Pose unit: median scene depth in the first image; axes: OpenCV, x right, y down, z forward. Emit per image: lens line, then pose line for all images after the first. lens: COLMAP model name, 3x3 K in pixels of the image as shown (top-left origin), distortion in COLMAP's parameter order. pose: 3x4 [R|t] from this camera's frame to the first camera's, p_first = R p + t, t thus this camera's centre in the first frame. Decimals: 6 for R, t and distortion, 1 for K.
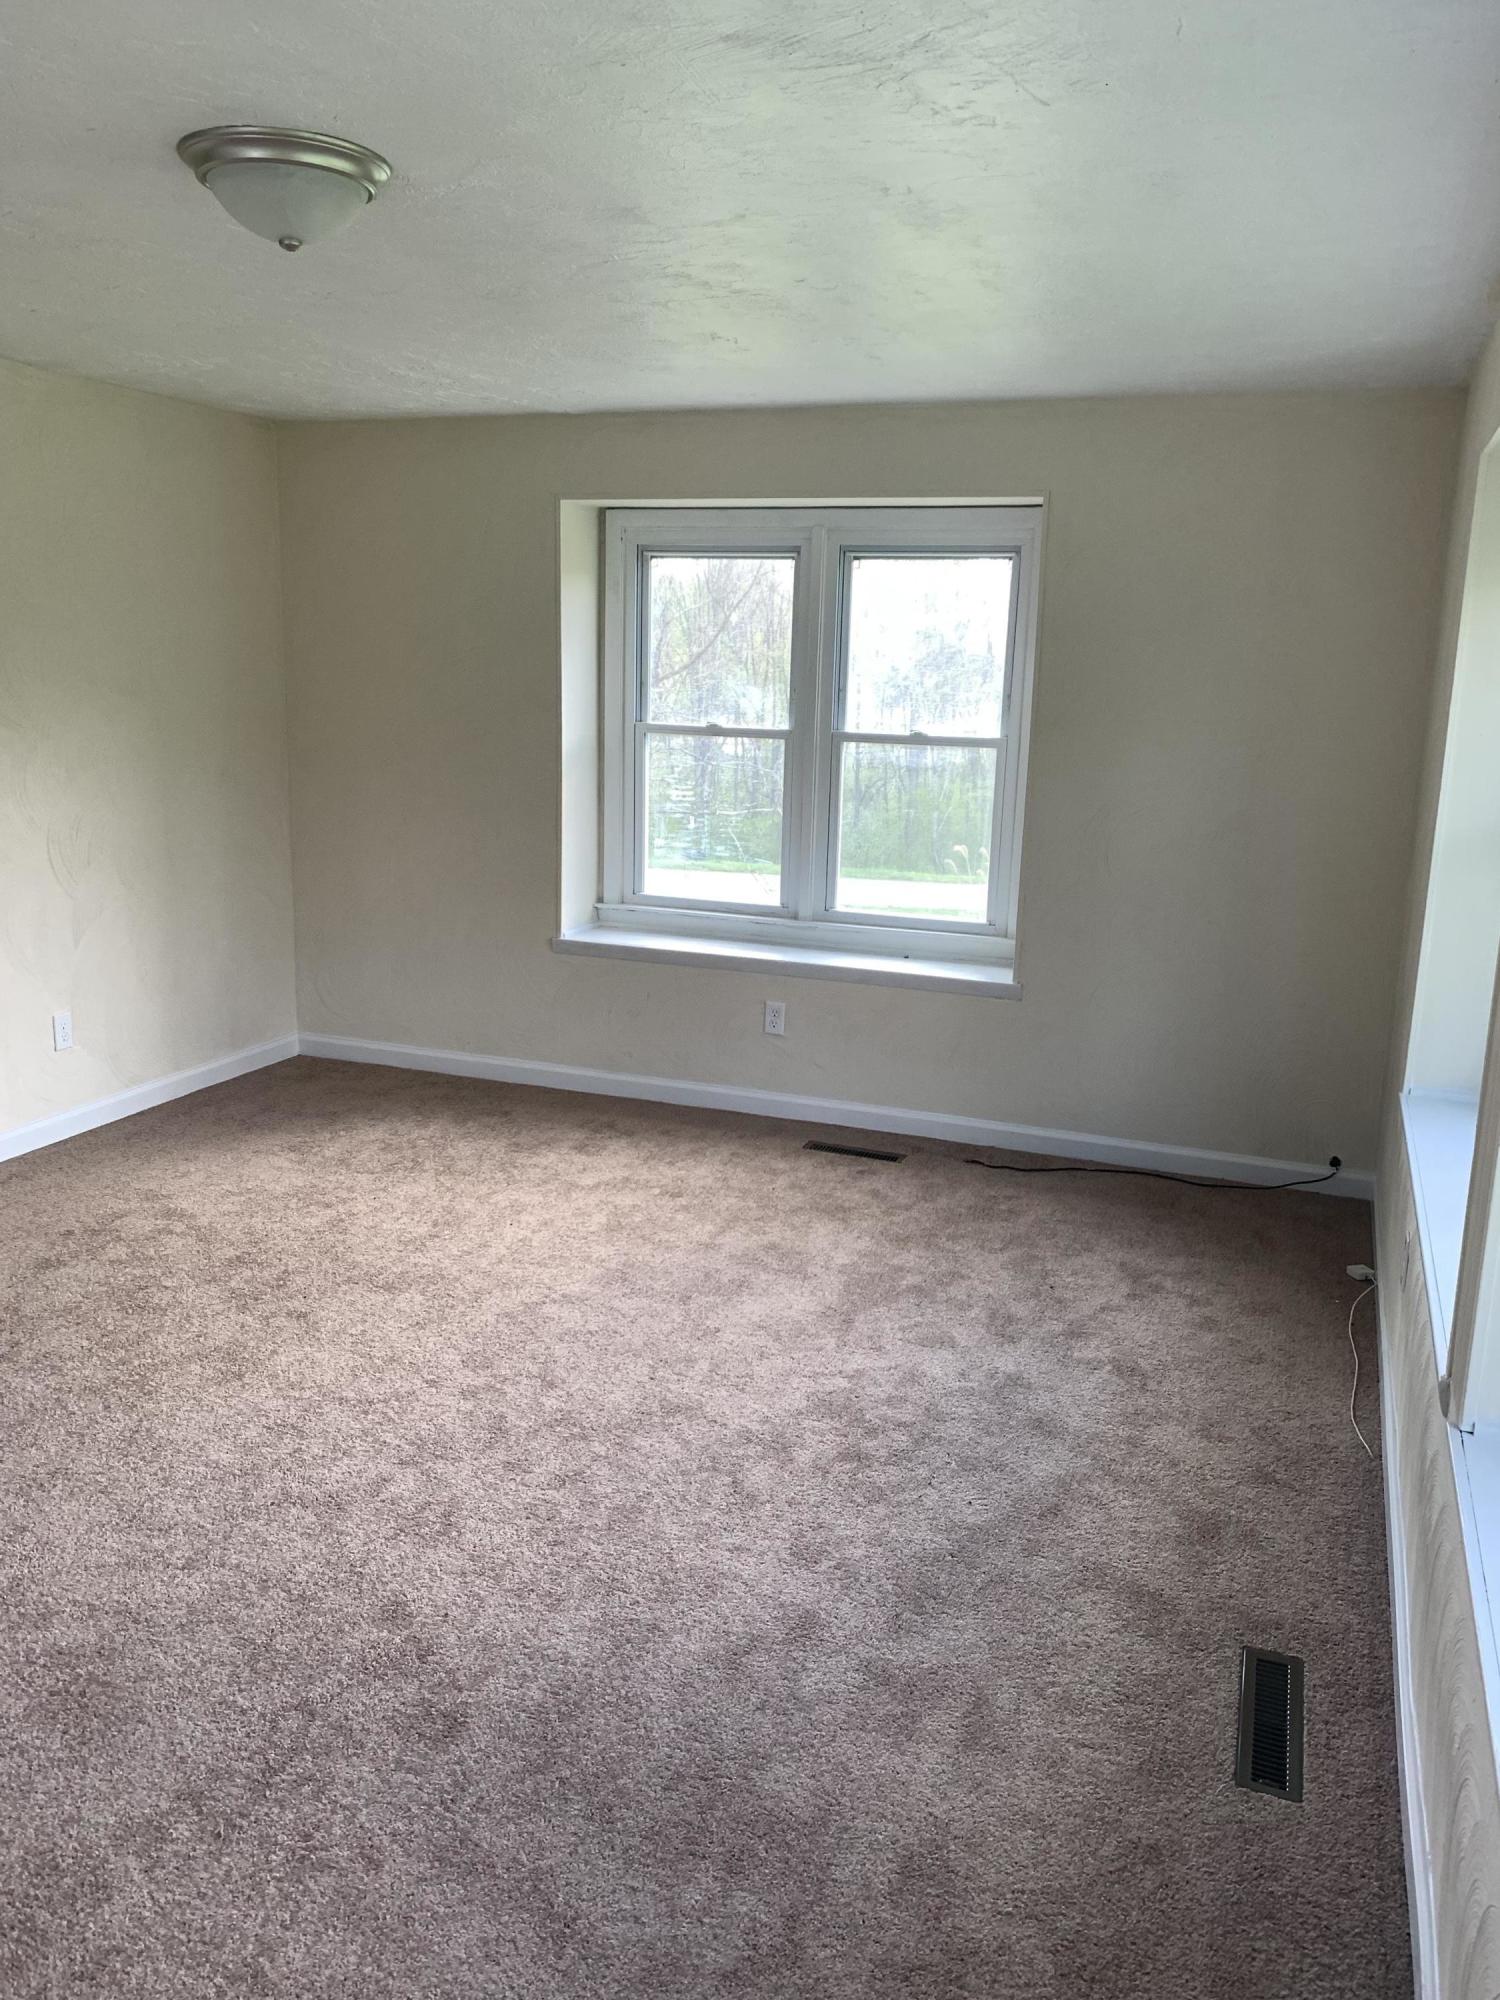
lens RADIAL K [[1549.1, 0, 750.4], [0, 1549.1, 994.8], [0, 0, 1]] dist [0.147588, -0.195553]
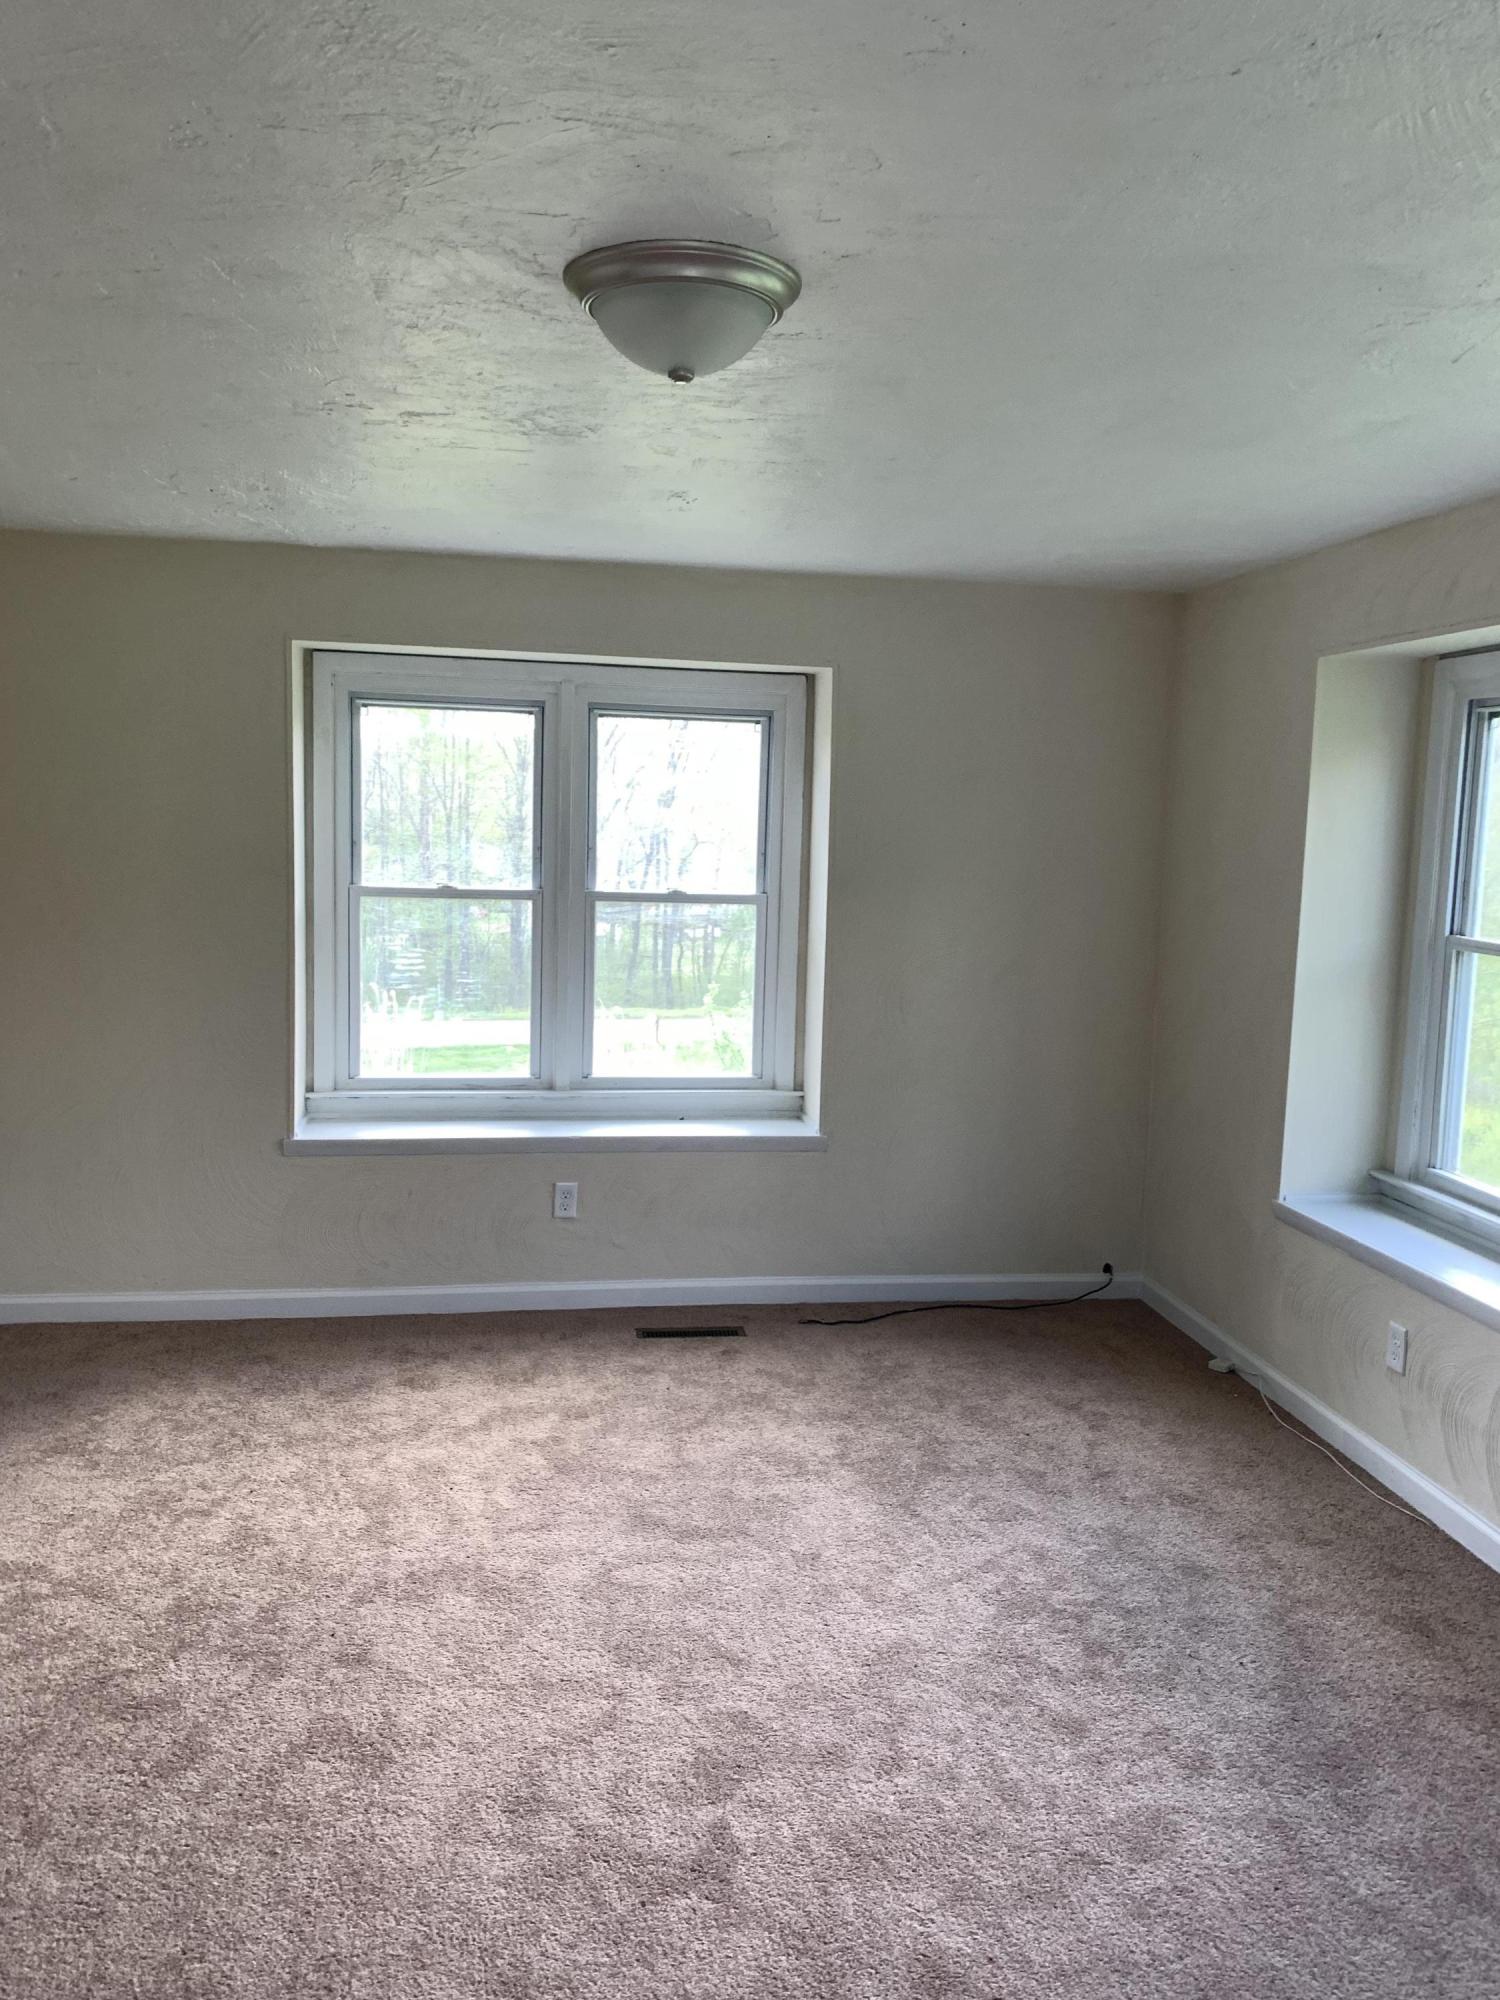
lens RADIAL K [[1561.0, 0, 755.0], [0, 1561.0, 987.6], [0, 0, 1]] dist [0.034572, -0.014852]
pose [[0.866040, -0.056561, 0.496765, -0.354608], [0.099142, 0.993278, -0.059747, -0.045725], [-0.490047, 0.100993, 0.865826, 0.138250]]
